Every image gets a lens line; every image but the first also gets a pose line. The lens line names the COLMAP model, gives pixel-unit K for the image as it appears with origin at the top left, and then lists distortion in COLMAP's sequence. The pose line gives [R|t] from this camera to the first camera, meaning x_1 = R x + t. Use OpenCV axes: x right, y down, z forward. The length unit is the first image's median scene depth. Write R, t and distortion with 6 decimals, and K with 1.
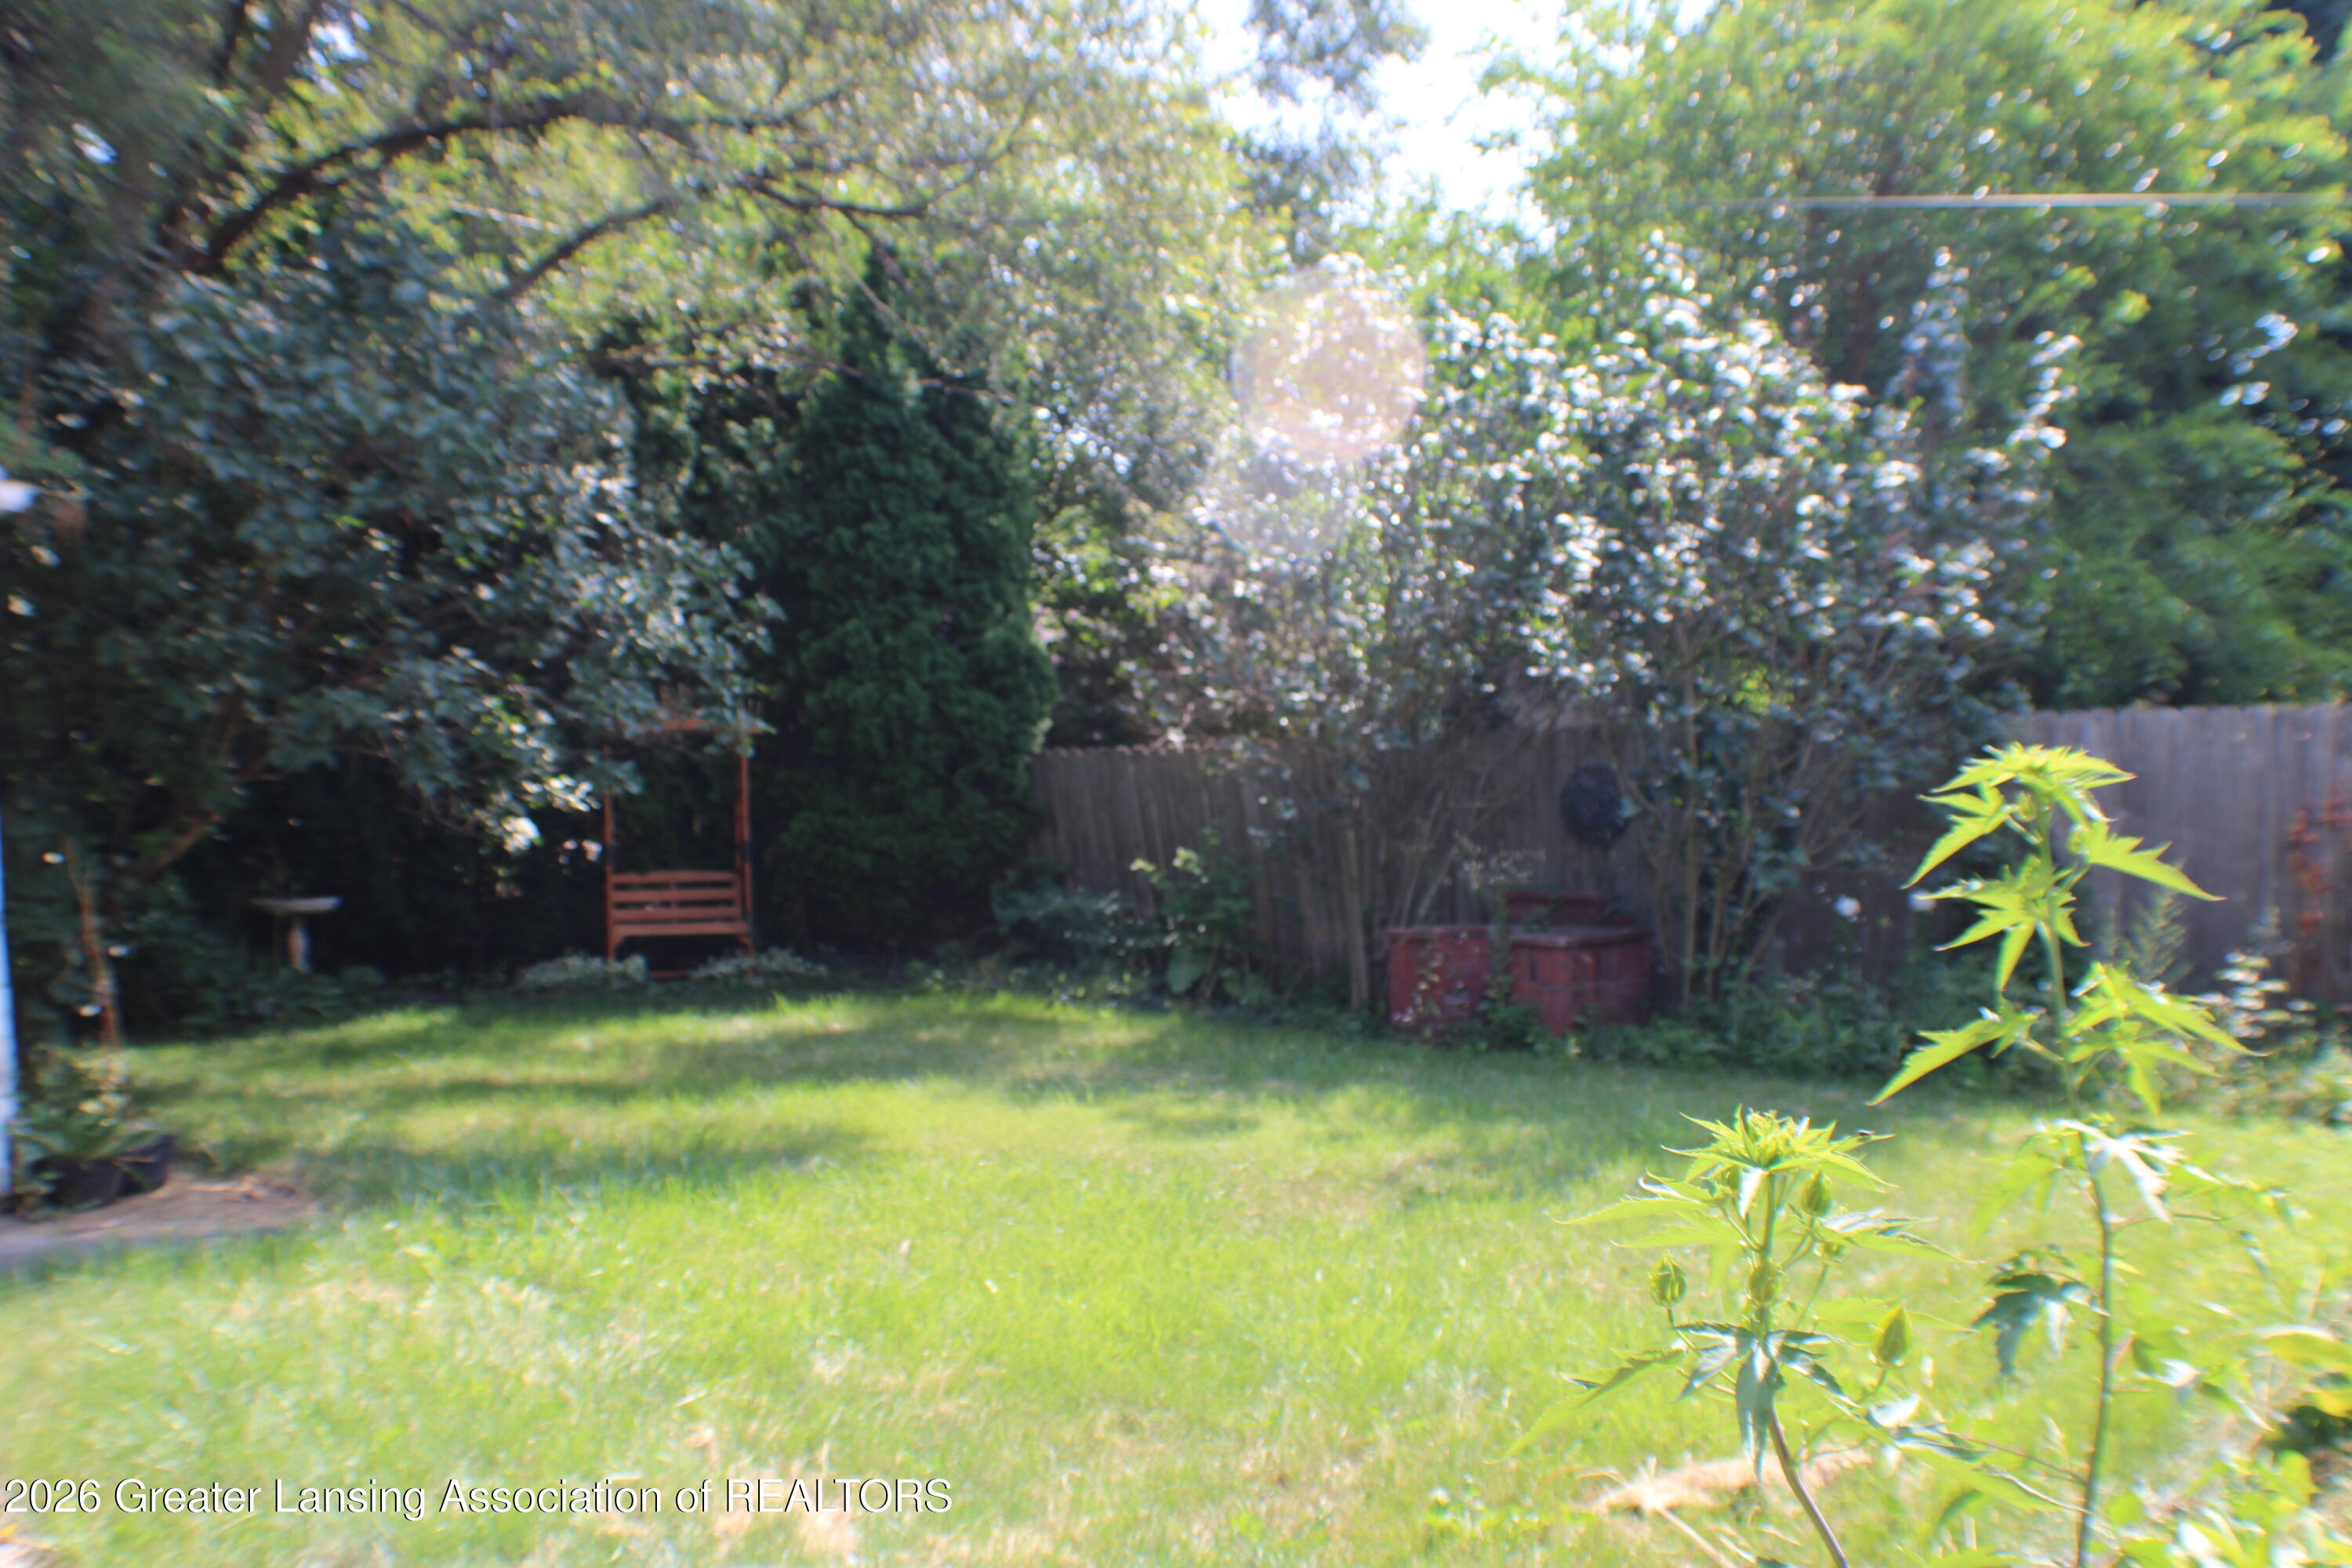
lens RADIAL K [[2123.5, 0, 1176.0], [0, 2123.5, 784.0], [0, 0, 1]] dist [-0.152506, 0.014749]
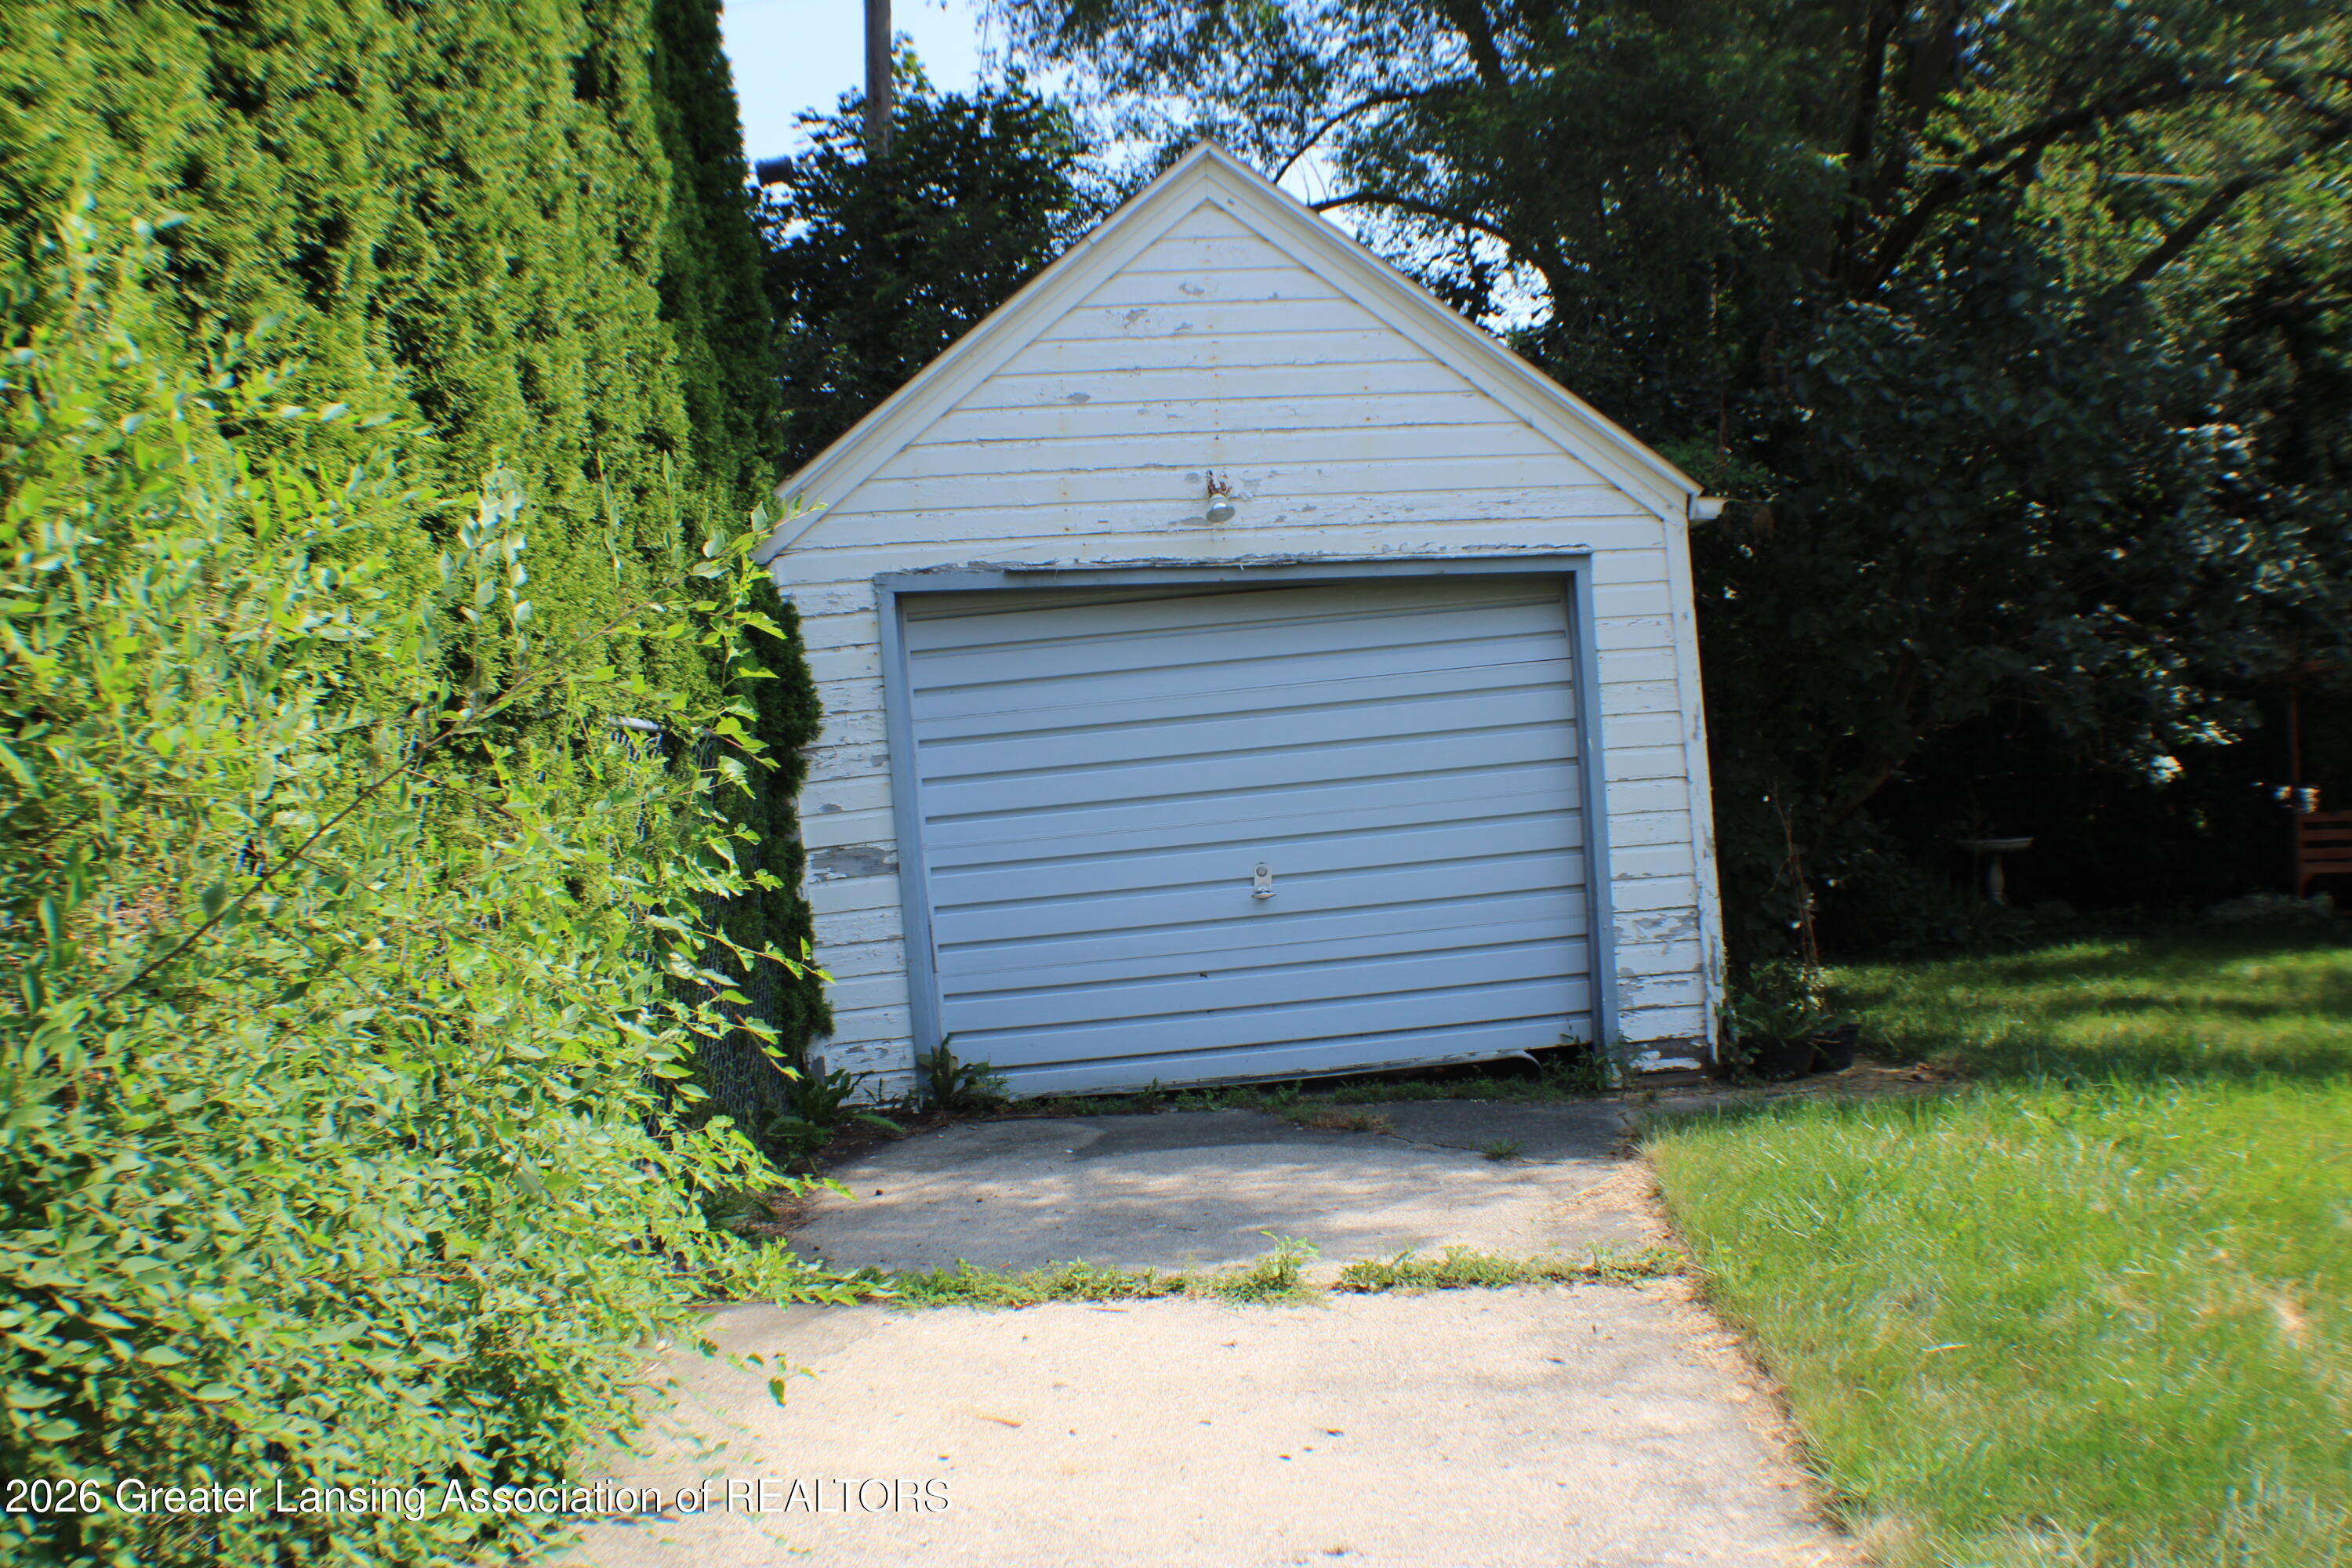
lens RADIAL K [[2123.5, 0, 1176.0], [0, 2123.5, 784.0], [0, 0, 1]] dist [-0.152506, 0.014749]
pose [[0.695763, -0.016316, -0.718086, 0.099002], [0.032272, 0.999442, 0.008560, 0.005356], [0.717546, -0.029130, 0.695902, -0.122299]]
